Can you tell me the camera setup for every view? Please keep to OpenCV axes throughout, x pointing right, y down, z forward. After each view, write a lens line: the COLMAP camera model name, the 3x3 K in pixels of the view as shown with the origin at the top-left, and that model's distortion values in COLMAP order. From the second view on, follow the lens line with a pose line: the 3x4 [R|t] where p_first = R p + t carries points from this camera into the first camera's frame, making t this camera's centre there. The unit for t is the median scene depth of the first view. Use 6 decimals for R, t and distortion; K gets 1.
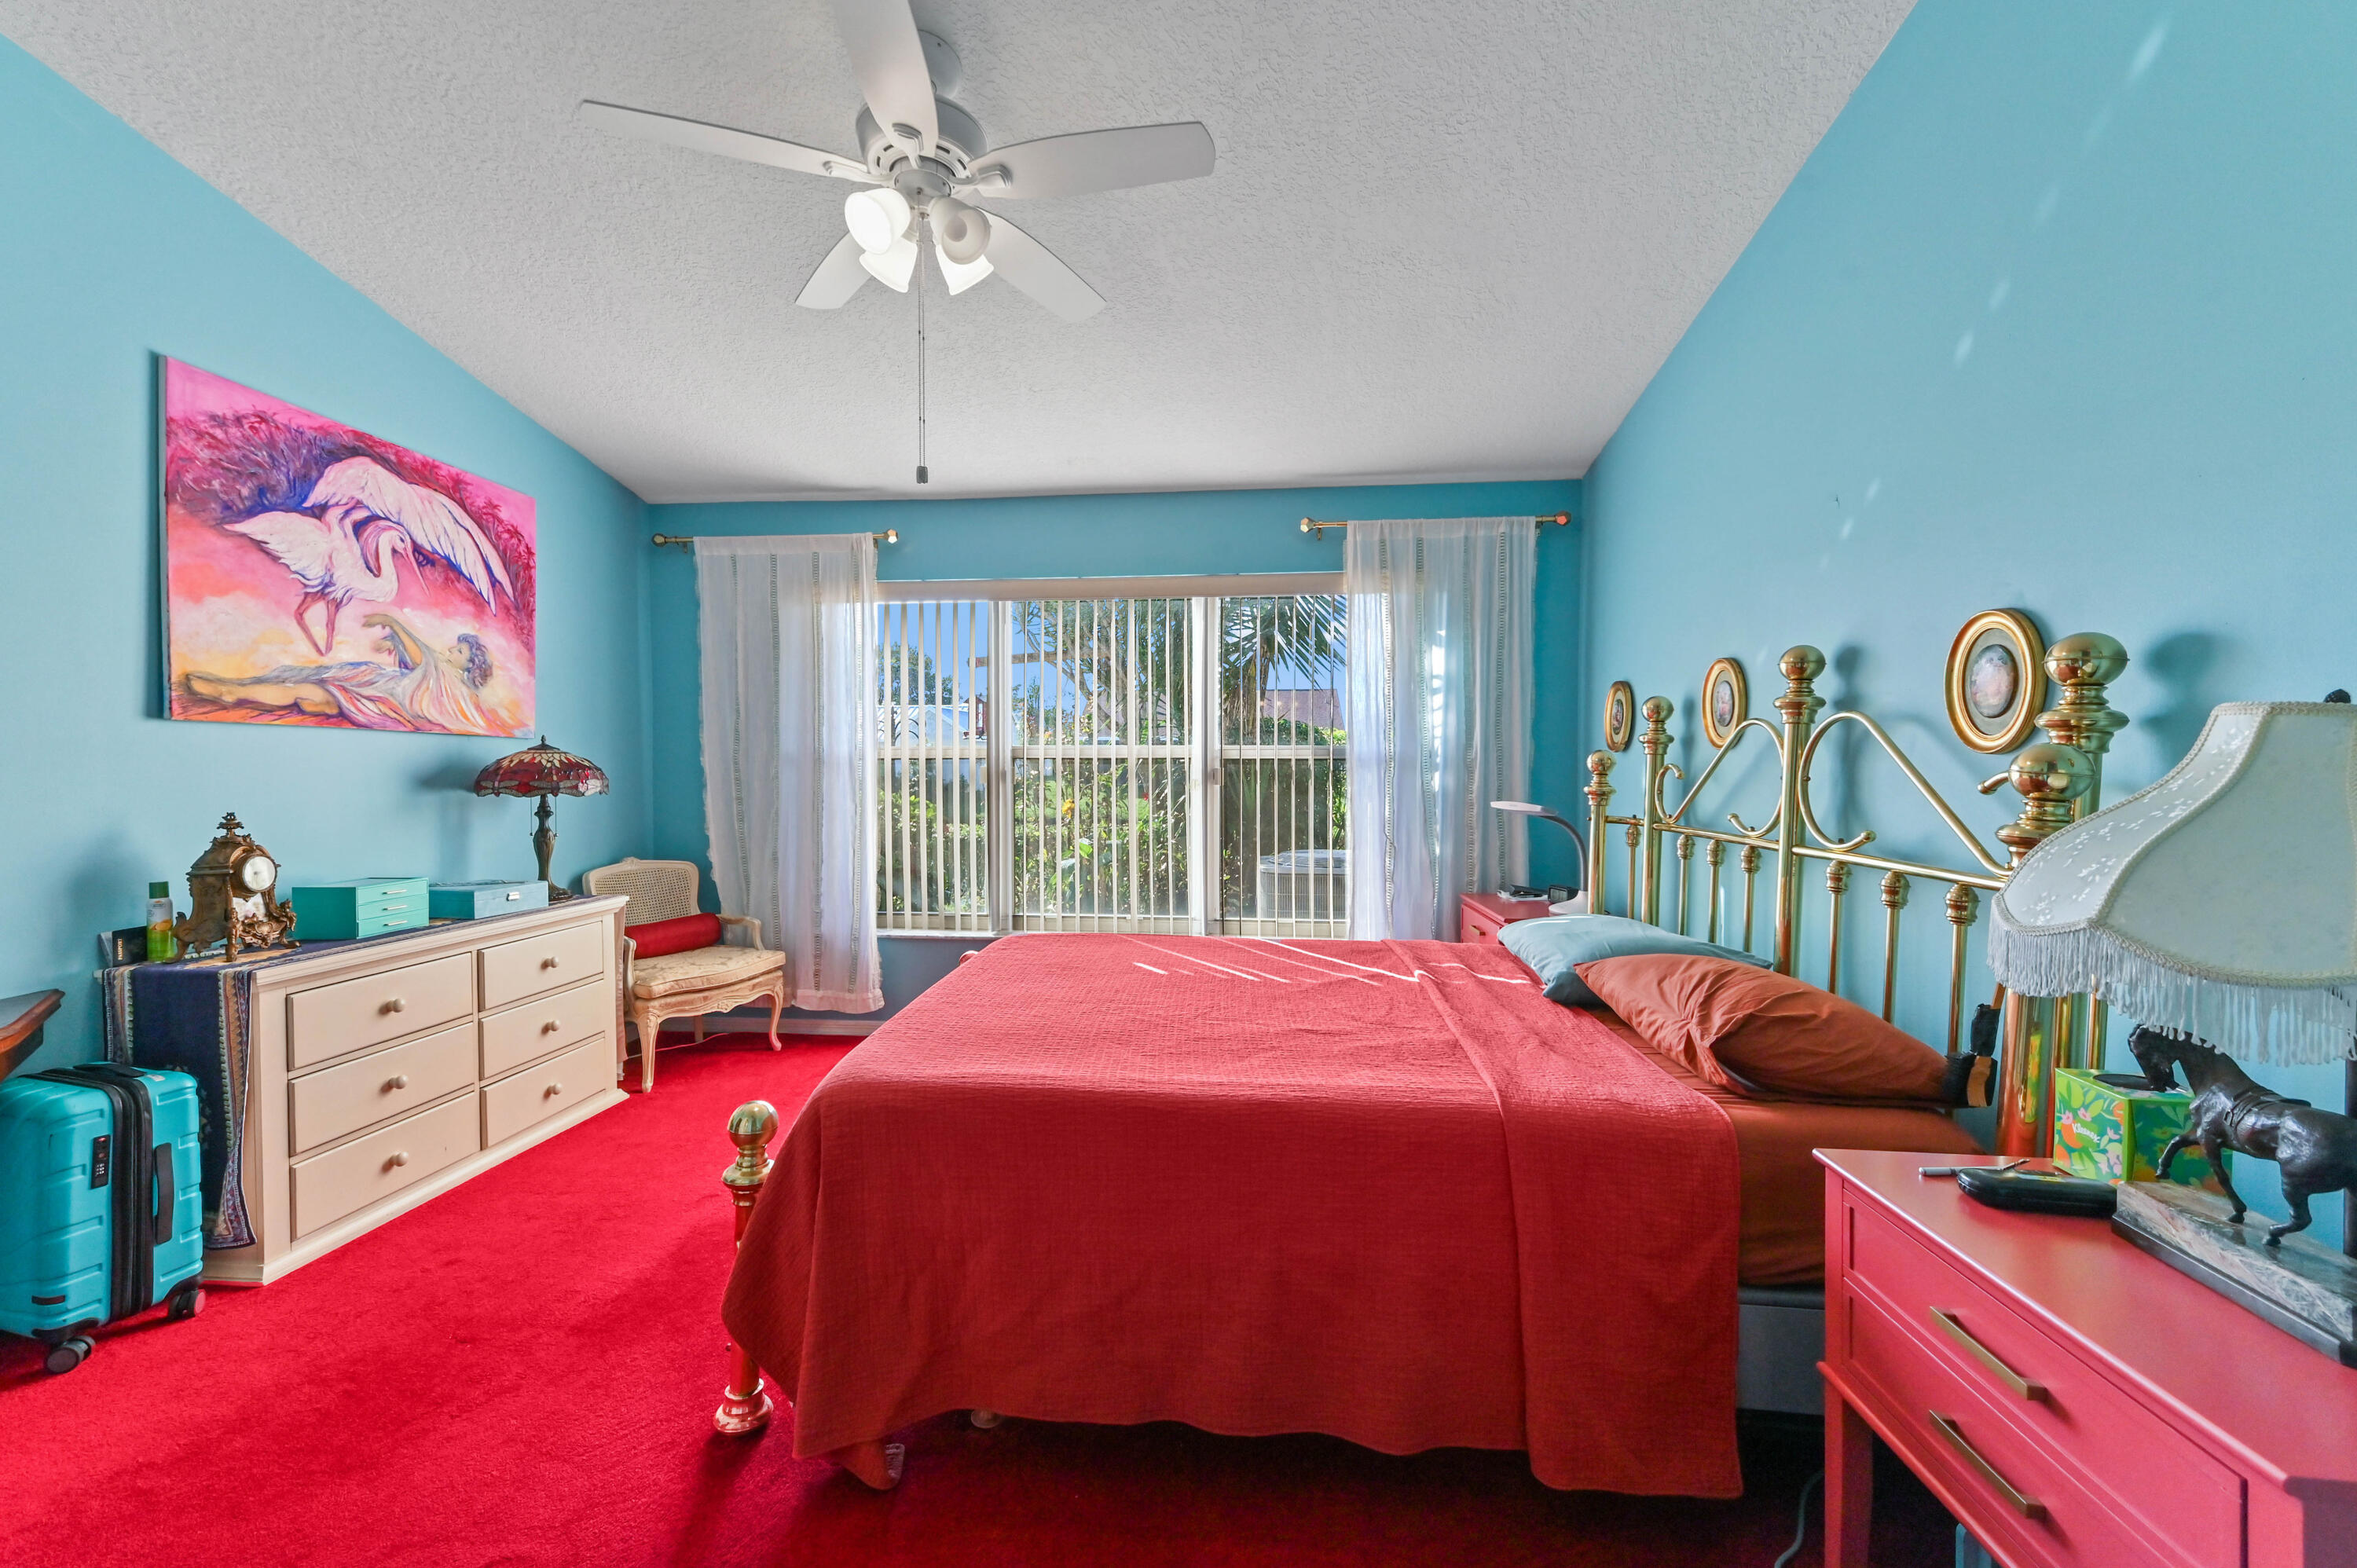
lens RADIAL K [[965.6, 0, 1180.3], [0, 965.6, 790.1], [0, 0, 1]] dist [0.015867, 0.000165]
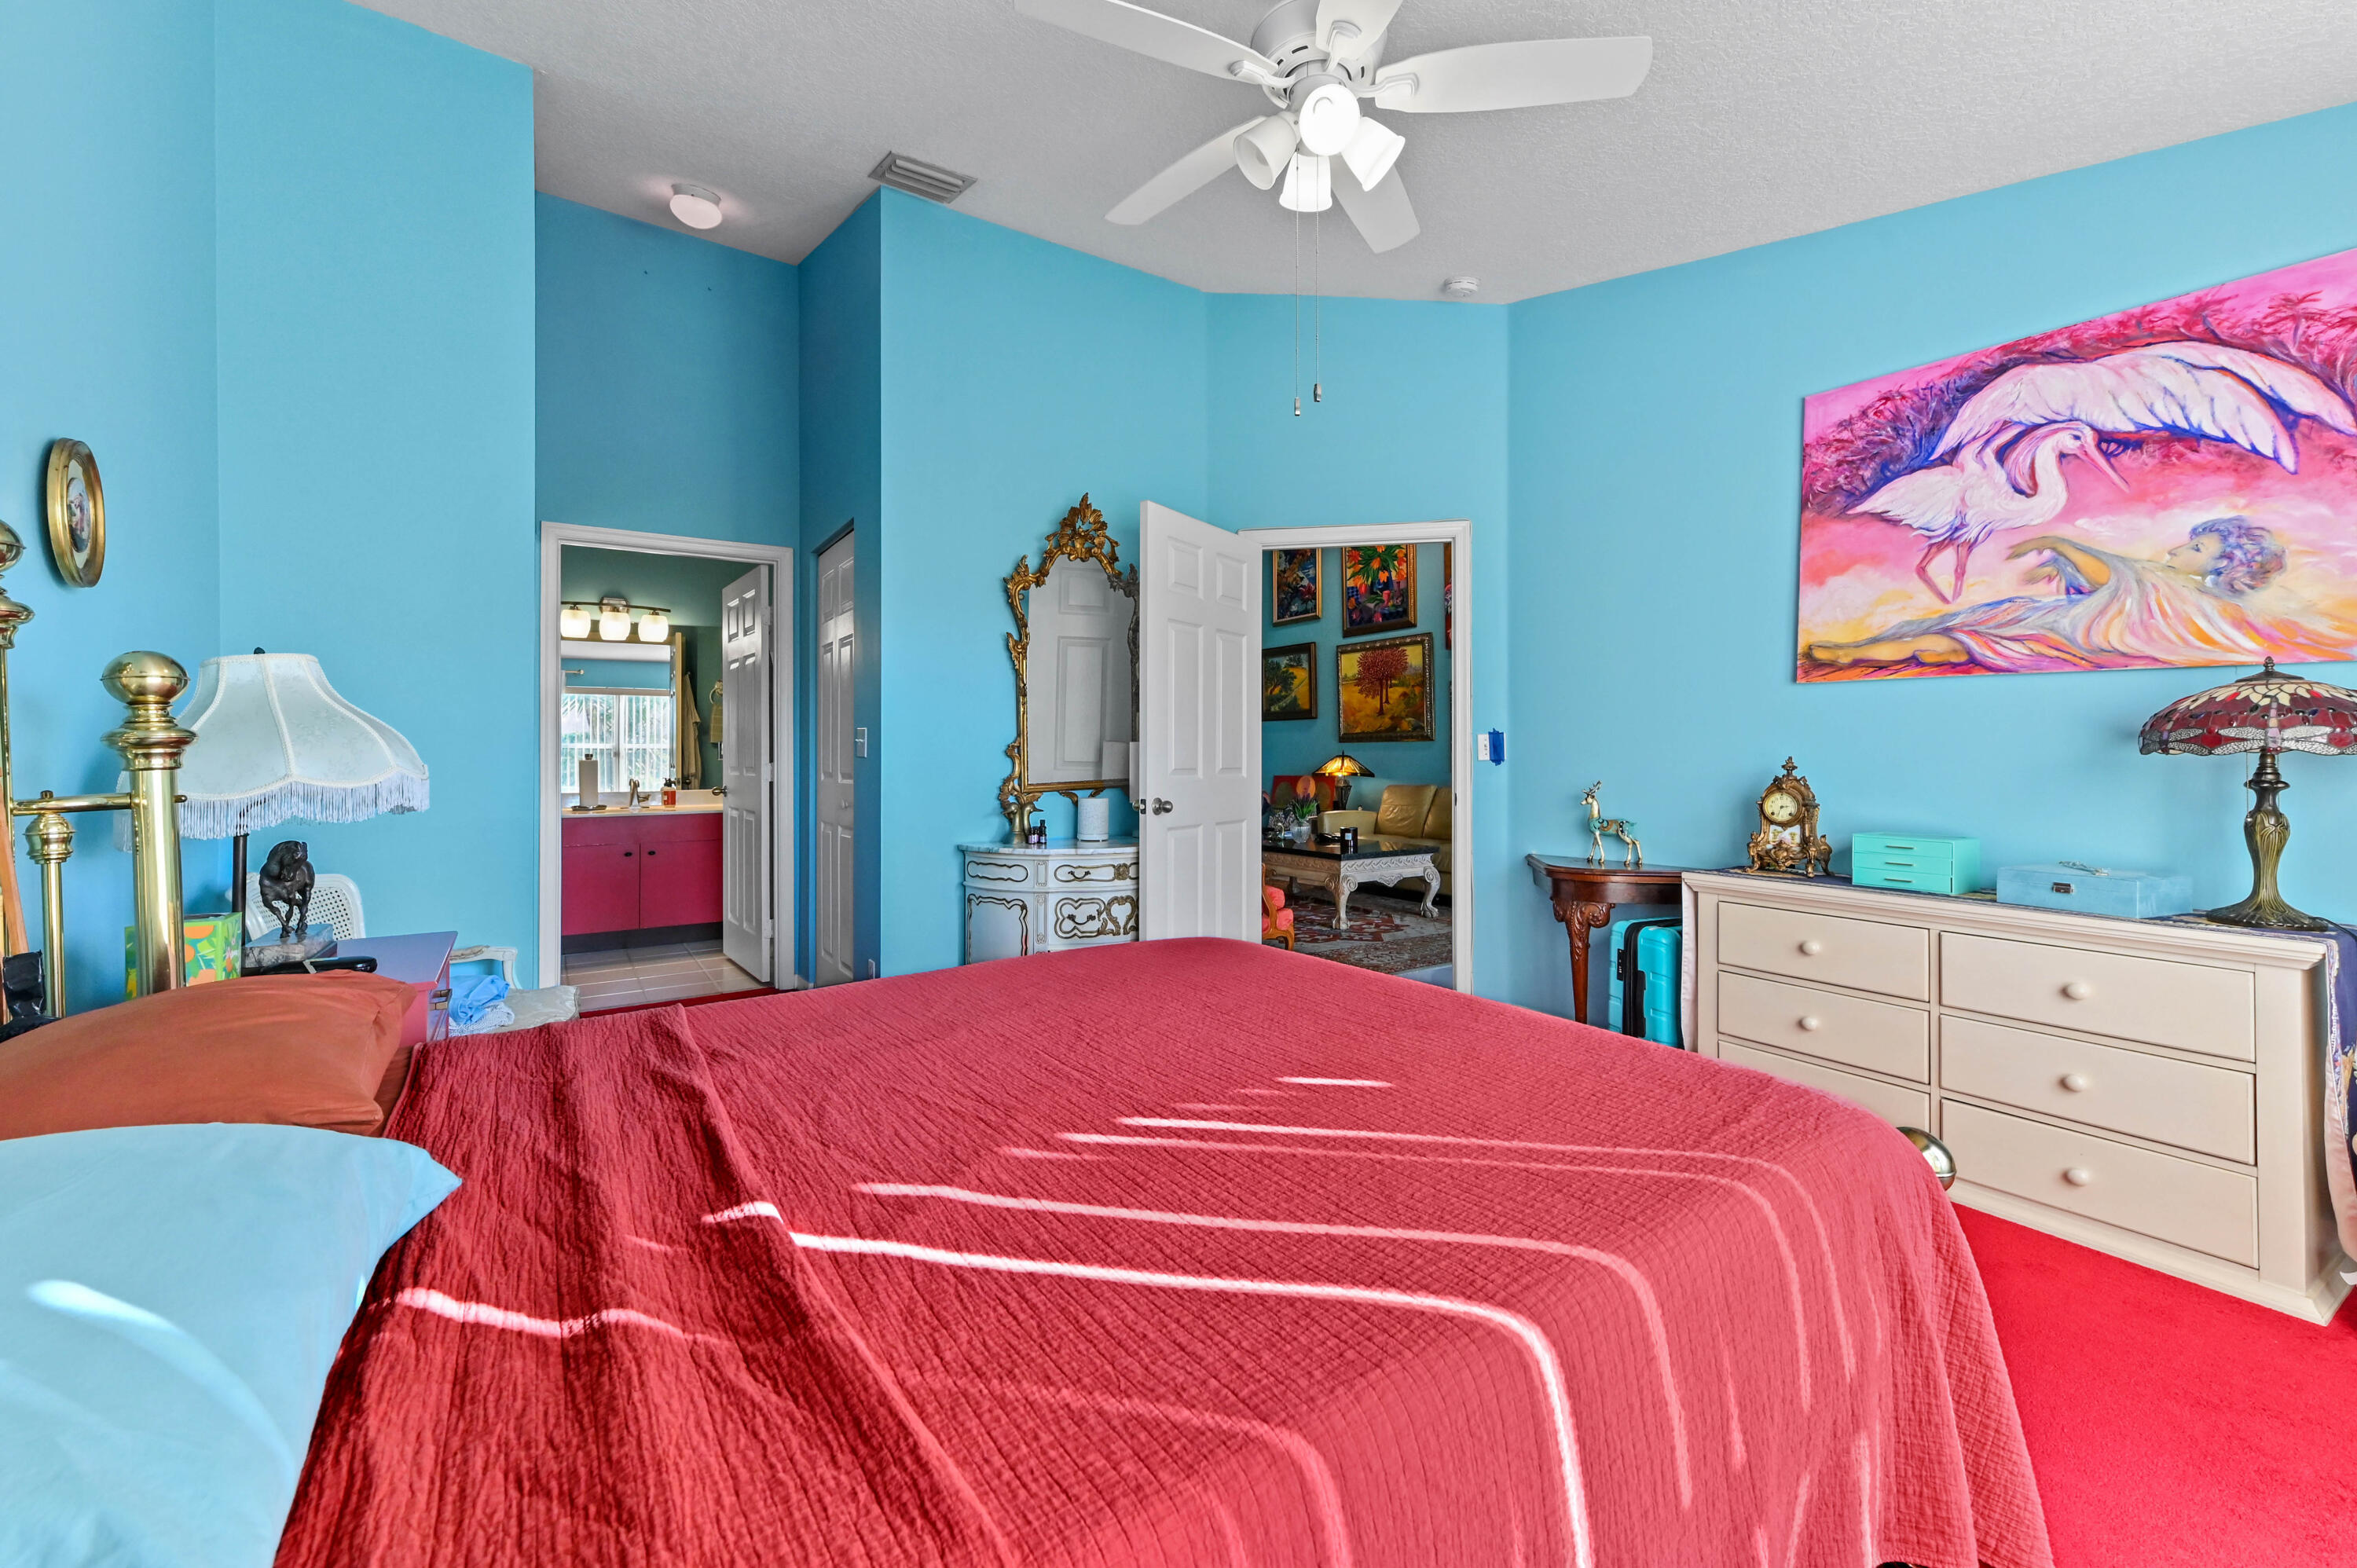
lens RADIAL K [[965.6, 0, 1182.4], [0, 965.6, 762.3], [0, 0, 1]] dist [0.015867, 0.000165]
pose [[-0.785137, -0.002883, -0.619315, 0.304588], [-0.026437, 0.999234, 0.028865, 0.012308], [0.618757, 0.039036, -0.784612, 1.210982]]
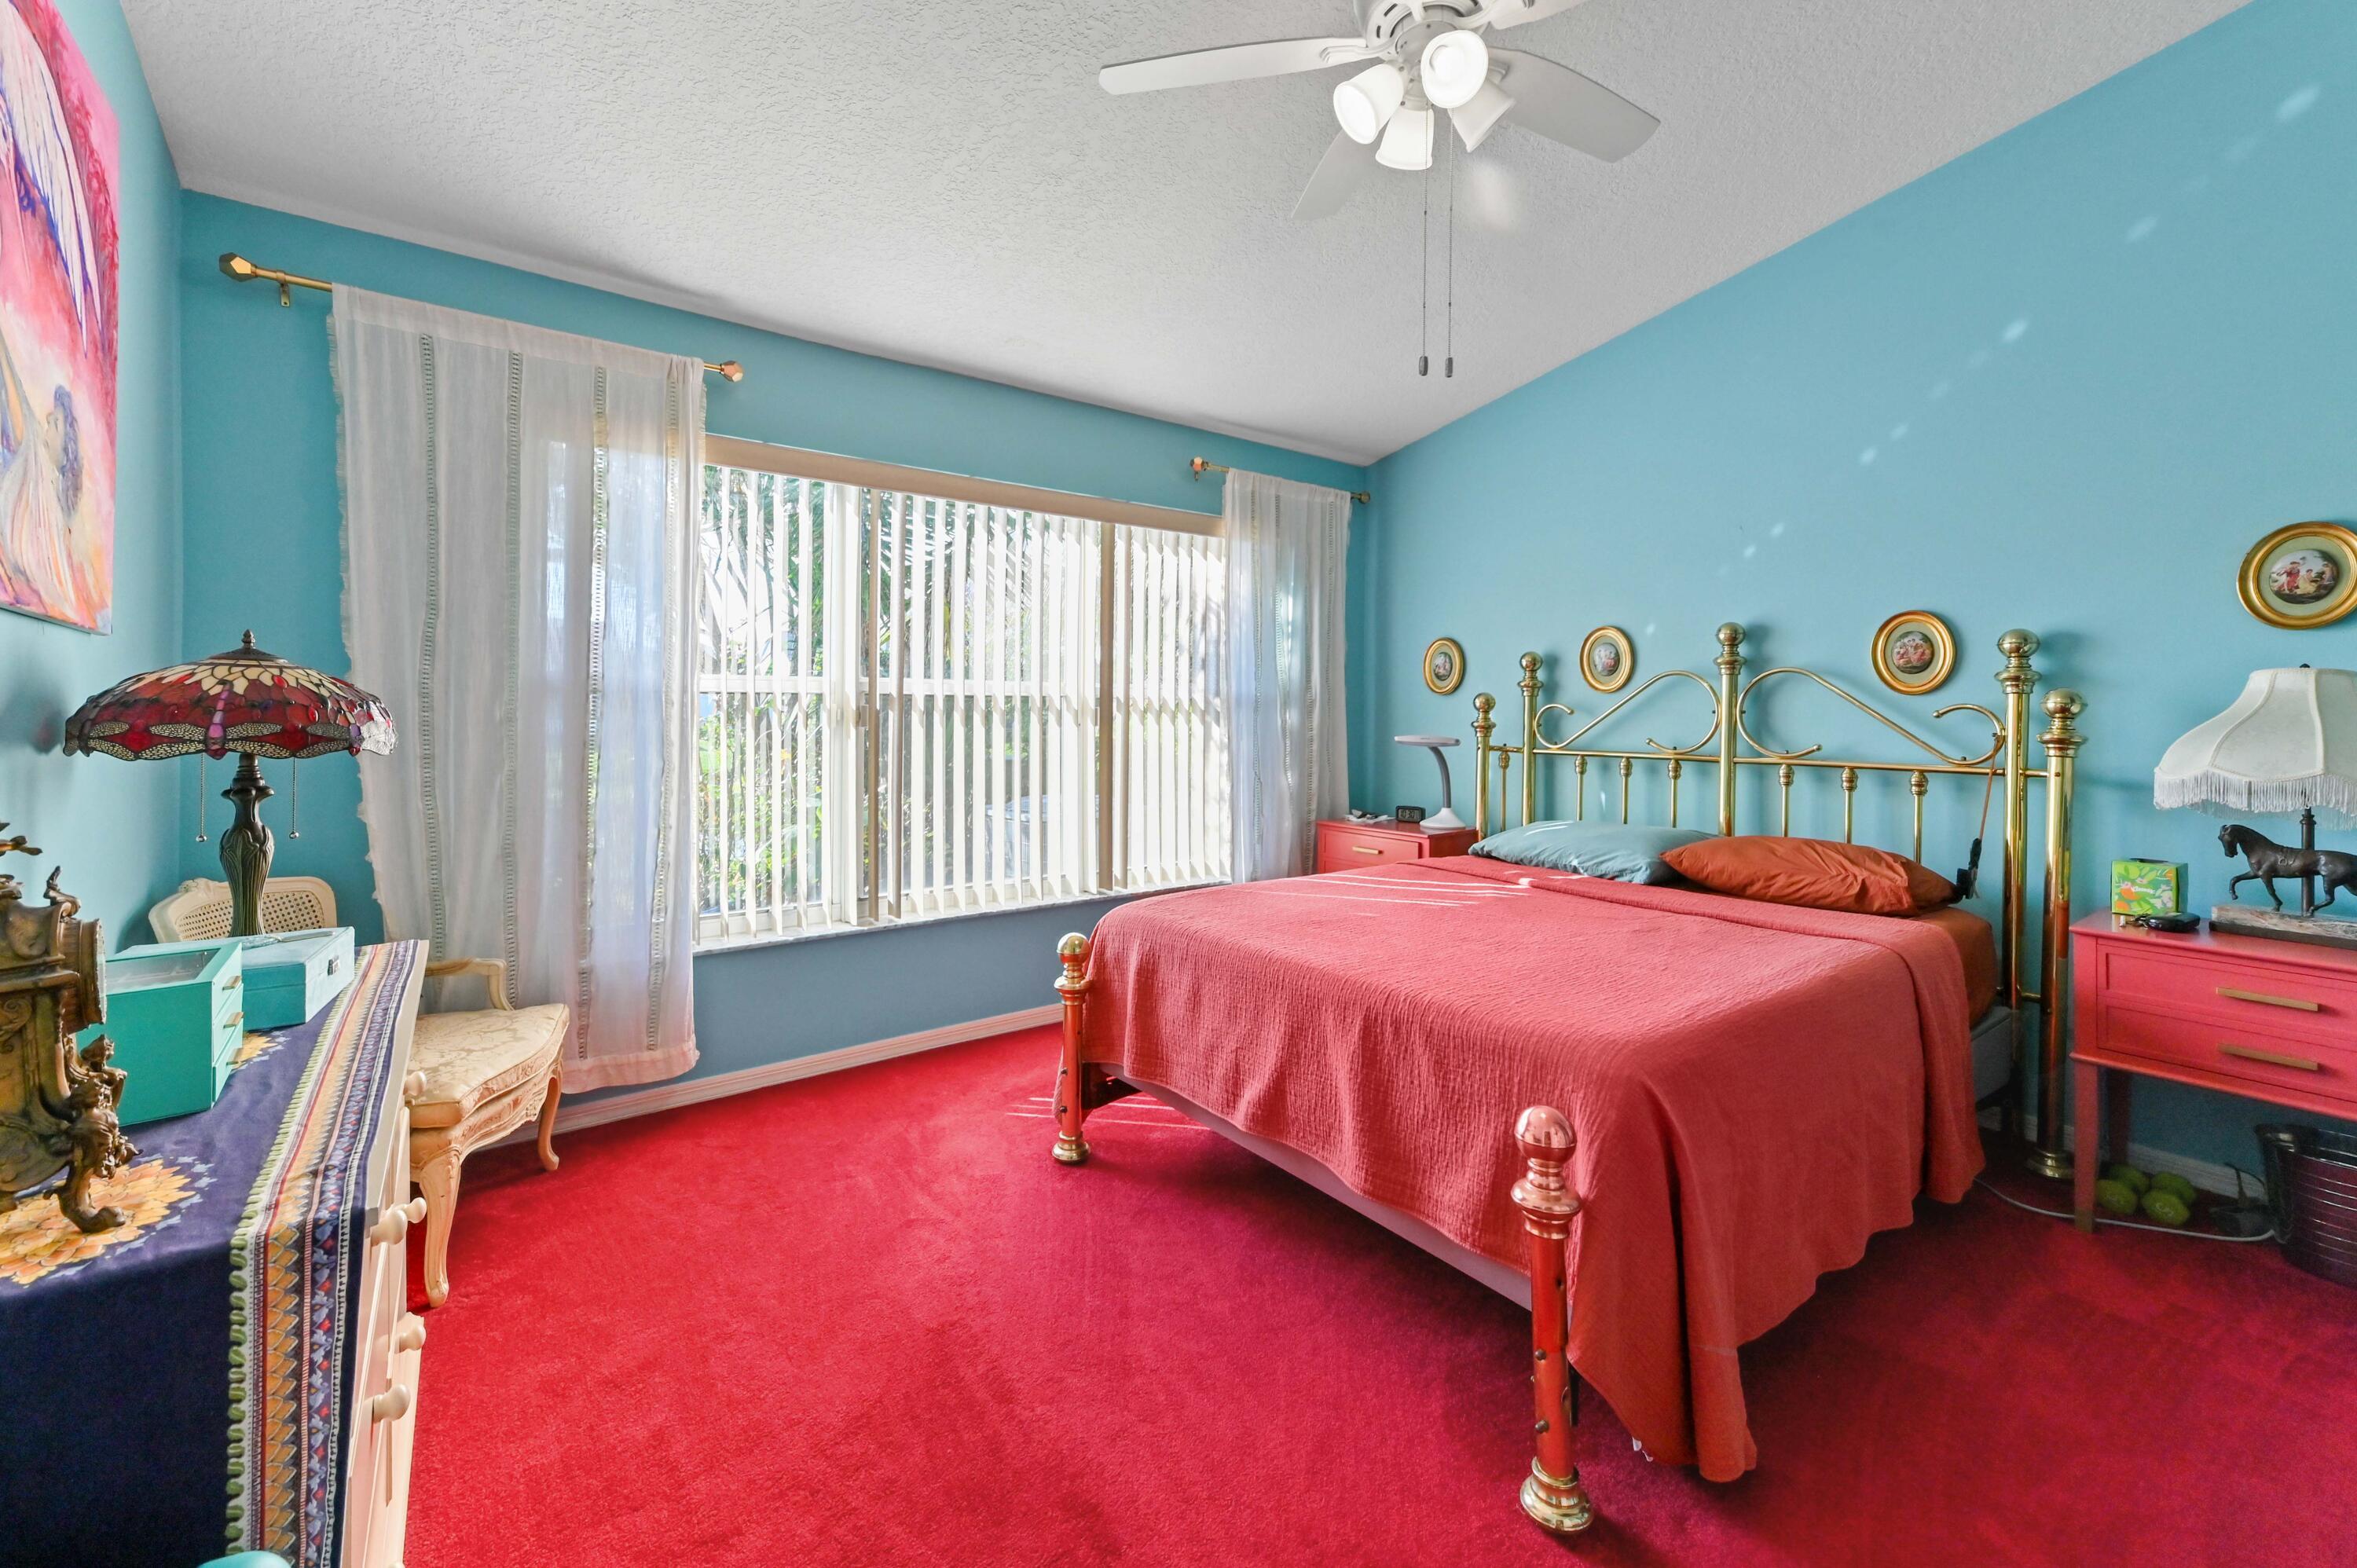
lens RADIAL K [[965.6, 0, 1203.6], [0, 965.6, 708.9], [0, 0, 1]] dist [0.015867, 0.000165]
pose [[0.724499, 0.002461, 0.689271, -0.732173], [0.017702, 0.999597, -0.022177, 0.002208], [-0.689048, 0.028269, 0.724164, 0.366236]]
